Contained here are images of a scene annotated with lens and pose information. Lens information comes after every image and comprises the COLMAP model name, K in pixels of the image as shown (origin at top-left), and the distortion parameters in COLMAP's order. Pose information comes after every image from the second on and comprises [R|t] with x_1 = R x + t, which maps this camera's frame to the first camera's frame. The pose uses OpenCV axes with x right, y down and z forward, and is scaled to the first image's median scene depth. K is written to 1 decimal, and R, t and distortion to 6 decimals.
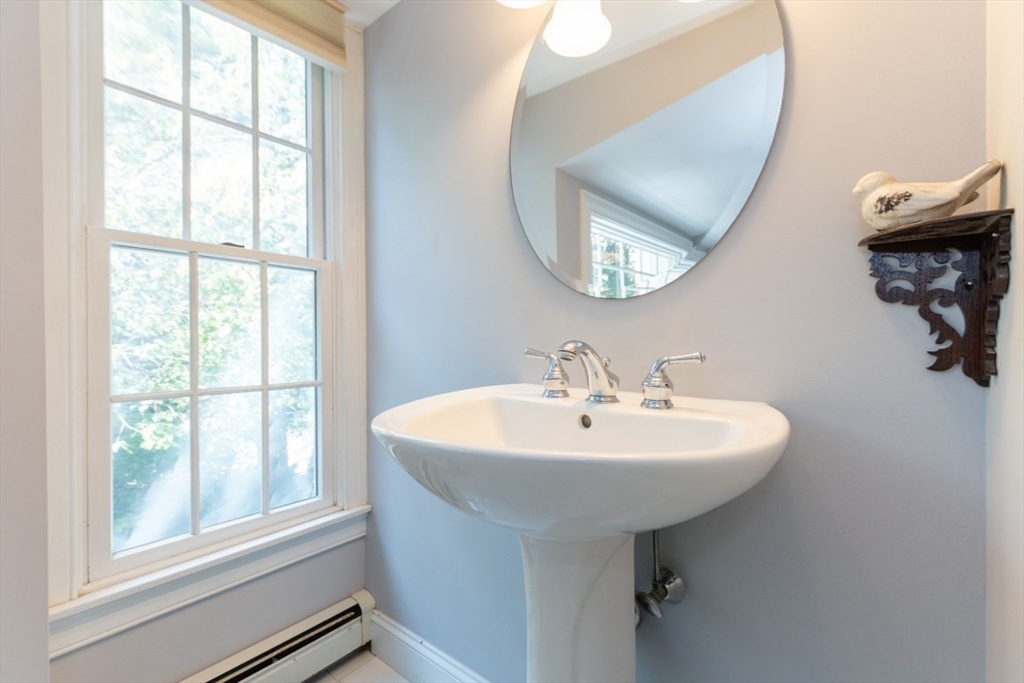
lens RADIAL K [[441.9, 0, 519.4], [0, 441.9, 344.2], [0, 0, 1]] dist [0.006366, -0.003112]
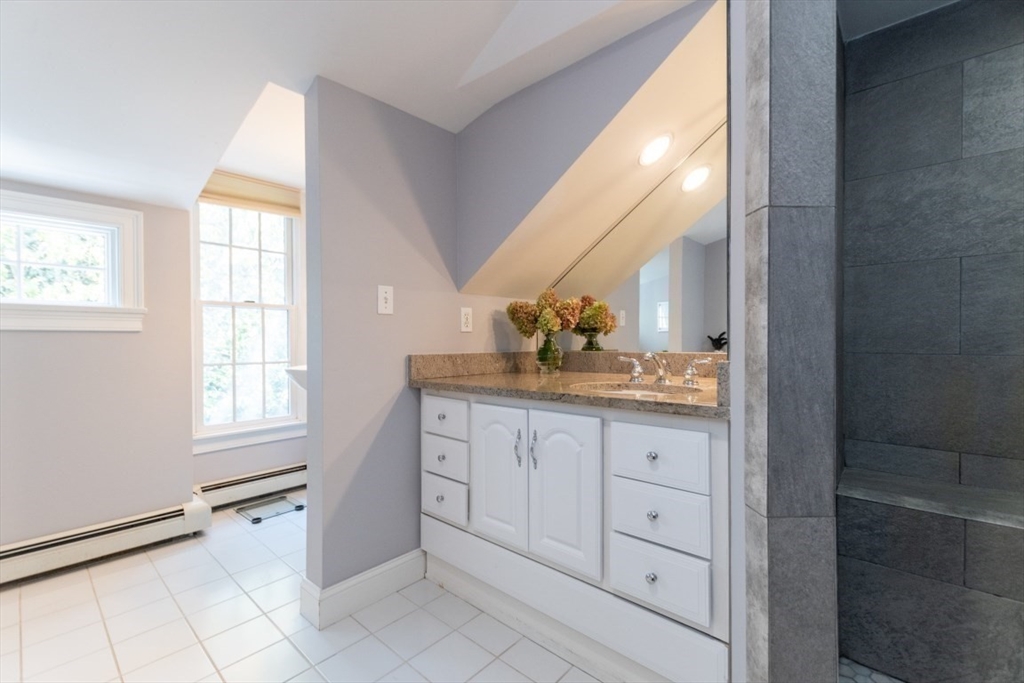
lens RADIAL K [[441.9, 0, 506.5], [0, 441.9, 345.2], [0, 0, 1]] dist [0.006366, -0.003112]
pose [[0.999796, 0.003199, -0.019942, 0.724116], [-0.003136, 0.999990, 0.003220, -0.011865], [0.019952, -0.003156, 0.999796, -1.260626]]
